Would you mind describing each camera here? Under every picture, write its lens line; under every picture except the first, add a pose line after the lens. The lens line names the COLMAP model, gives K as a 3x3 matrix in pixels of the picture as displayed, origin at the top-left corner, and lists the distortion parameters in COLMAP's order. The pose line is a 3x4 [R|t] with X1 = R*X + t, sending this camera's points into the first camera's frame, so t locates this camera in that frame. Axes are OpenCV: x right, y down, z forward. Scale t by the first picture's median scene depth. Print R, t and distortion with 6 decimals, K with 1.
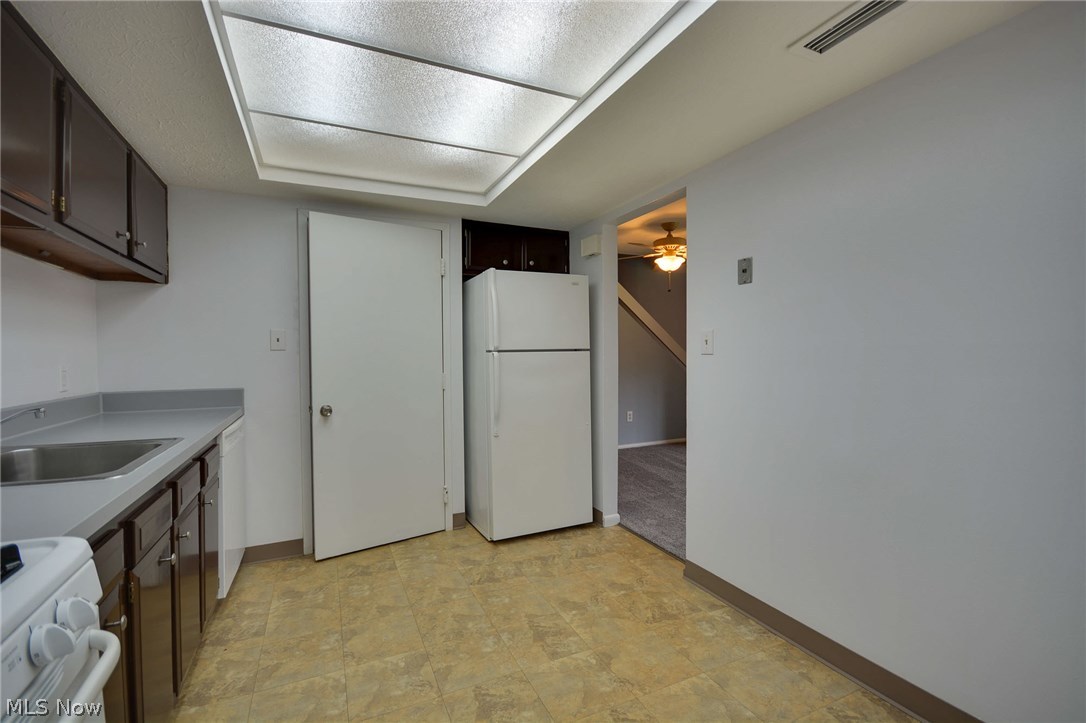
lens RADIAL K [[472.1, 0, 540.4], [0, 472.1, 360.6], [0, 0, 1]] dist [0.010688, -0.016352]
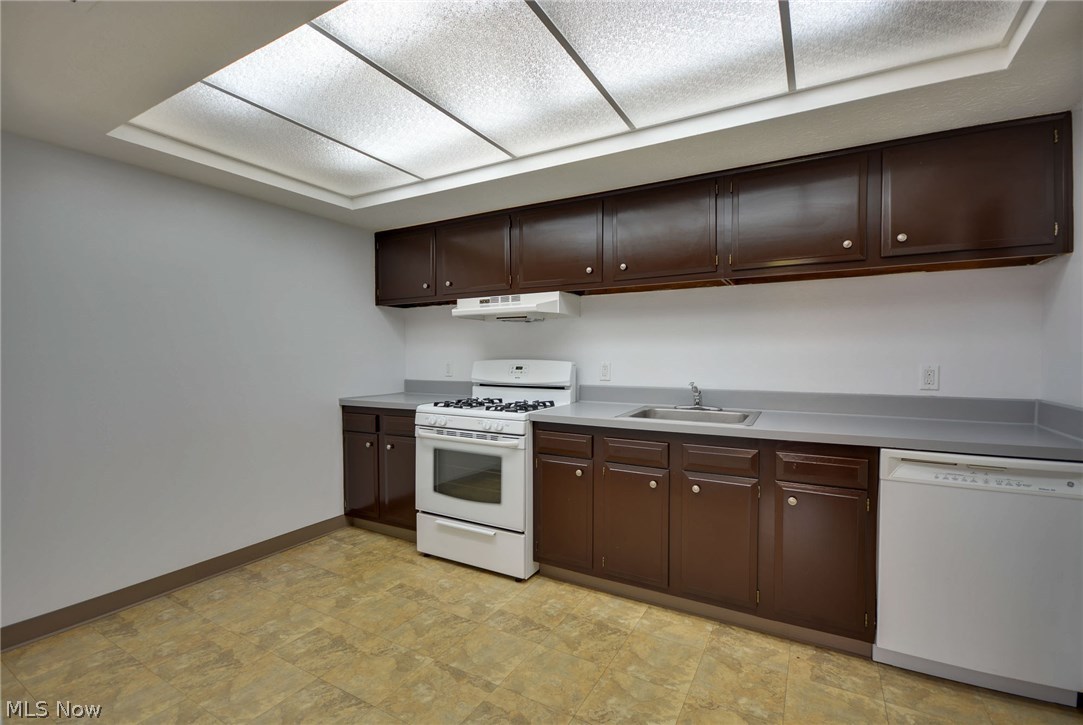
lens RADIAL K [[487.0, 0, 539.9], [0, 487.0, 369.5], [0, 0, 1]] dist [-0.001272, -0.000349]
pose [[-0.815198, 0.024544, -0.578662, 0.273963], [-0.001723, 0.998994, 0.044801, -0.023126], [0.579179, 0.037518, -0.814336, 1.201699]]
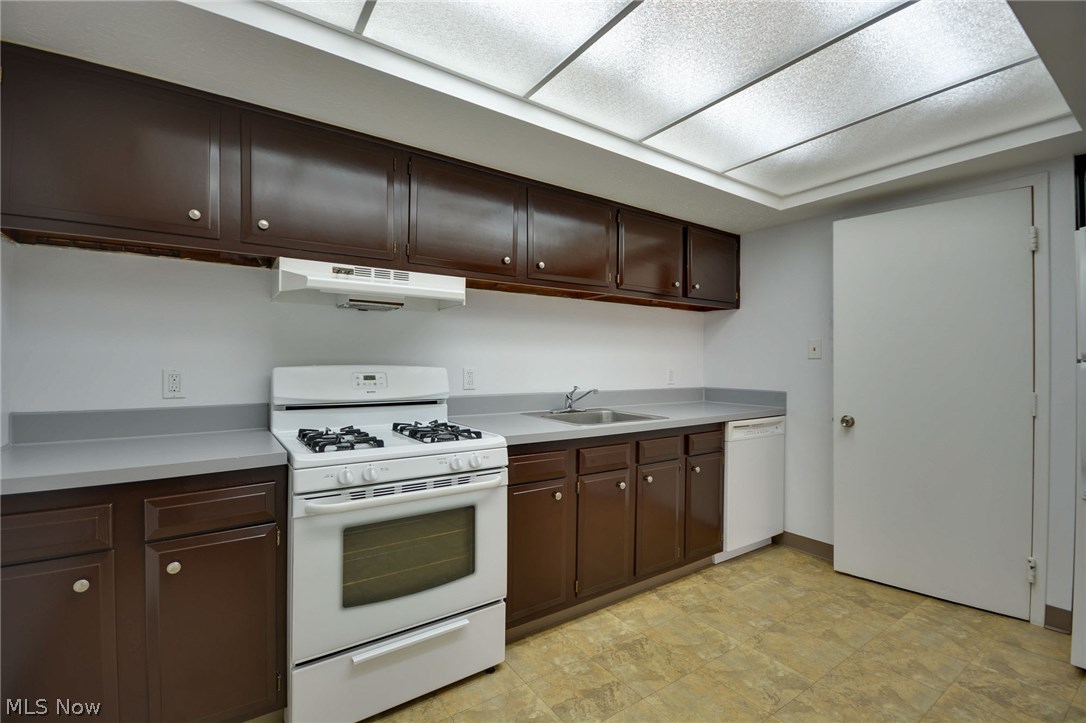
lens RADIAL K [[472.1, 0, 540.4], [0, 472.1, 360.6], [0, 0, 1]] dist [0.010688, -0.016352]
pose [[0.164939, 0.005600, -0.986288, 0.461208], [-0.022672, 0.999741, 0.001884, -0.007325], [0.986043, 0.022051, 0.165023, 0.245685]]
